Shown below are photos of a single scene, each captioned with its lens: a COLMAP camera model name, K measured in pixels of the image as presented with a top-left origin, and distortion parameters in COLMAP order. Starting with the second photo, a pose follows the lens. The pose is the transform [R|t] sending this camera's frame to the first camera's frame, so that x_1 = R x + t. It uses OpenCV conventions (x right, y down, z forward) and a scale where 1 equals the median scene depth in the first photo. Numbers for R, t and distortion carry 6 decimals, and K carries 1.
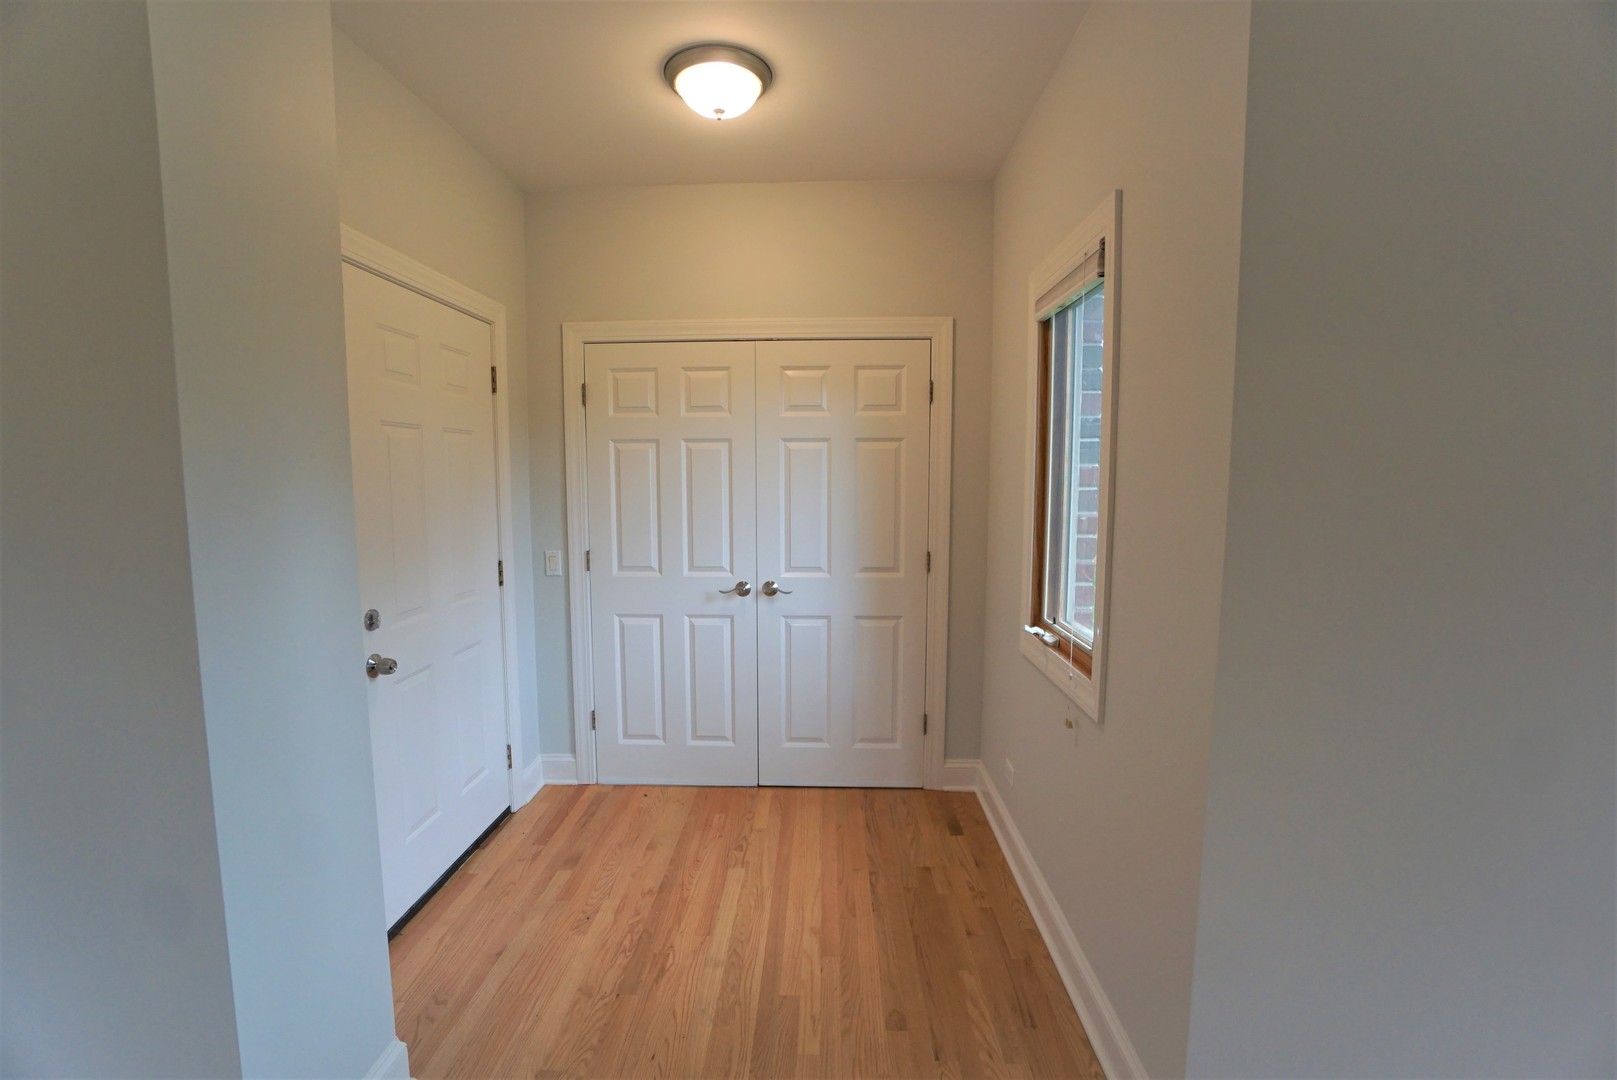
lens RADIAL K [[698.6, 0, 798.5], [0, 698.6, 540.2], [0, 0, 1]] dist [-0.043386, 0.009444]
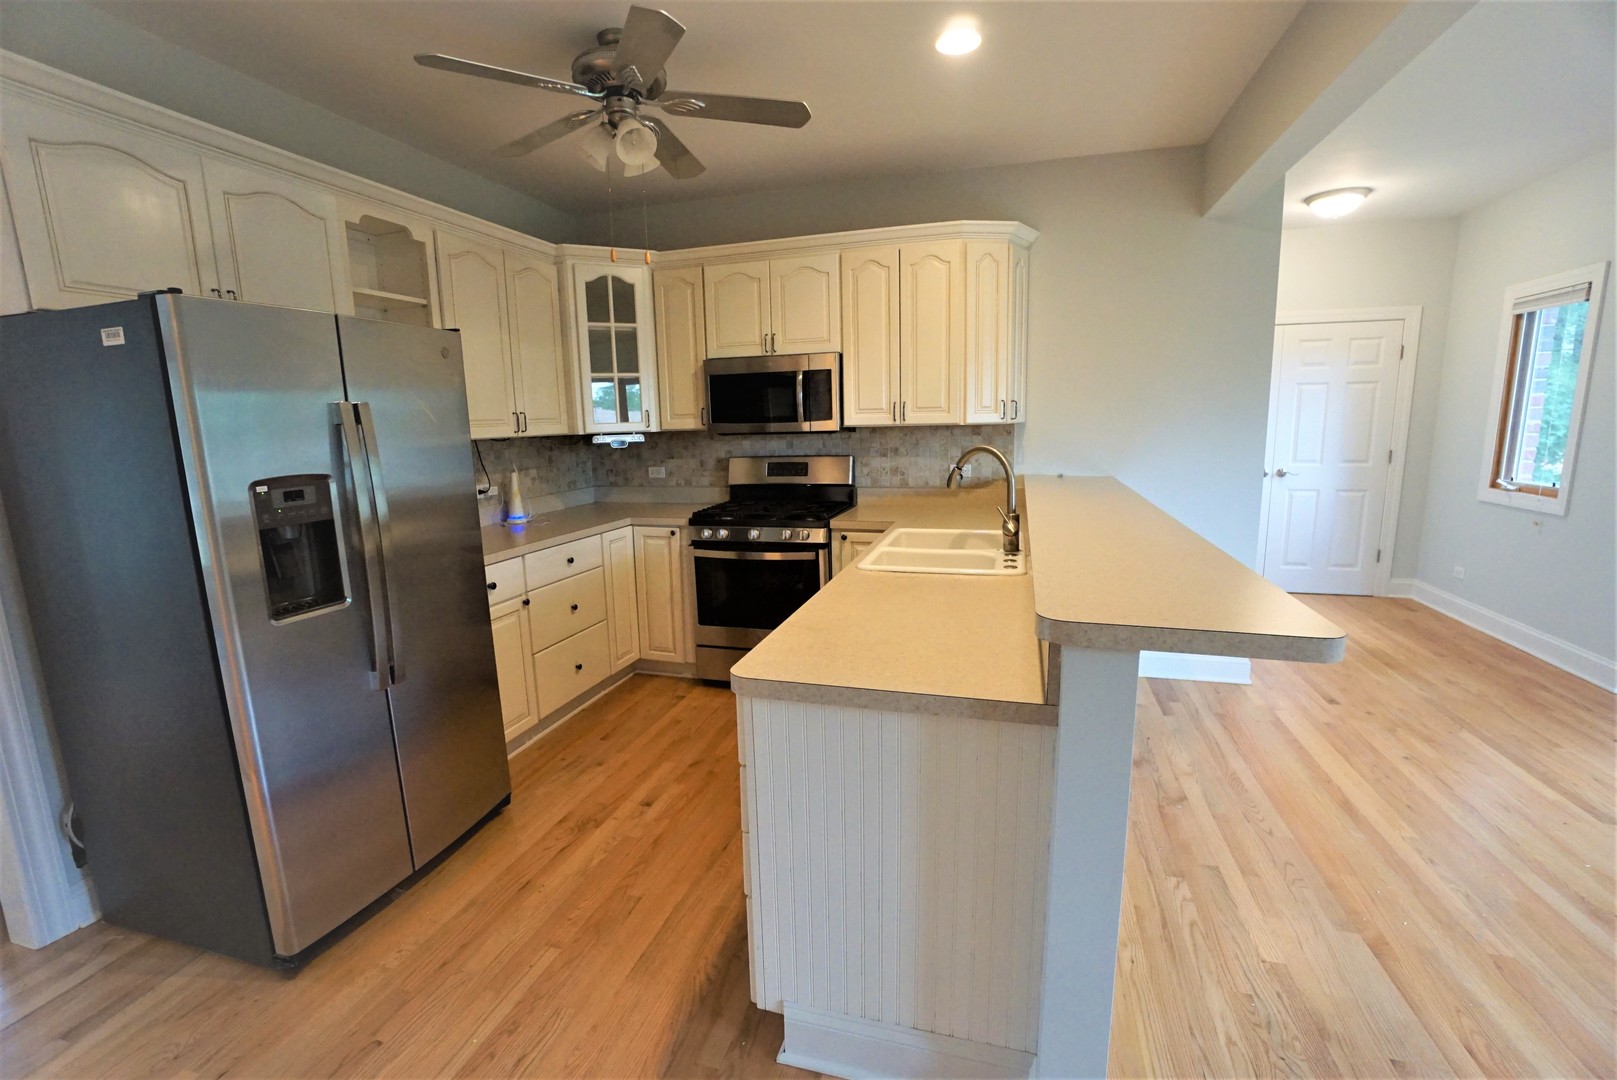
lens RADIAL K [[698.6, 0, 798.5], [0, 698.6, 529.6], [0, 0, 1]] dist [-0.043386, 0.009444]
pose [[0.967280, 0.021906, -0.252763, -0.759686], [-0.001975, 0.996886, 0.078836, 0.079159], [0.253703, -0.075758, 0.964311, -0.920512]]
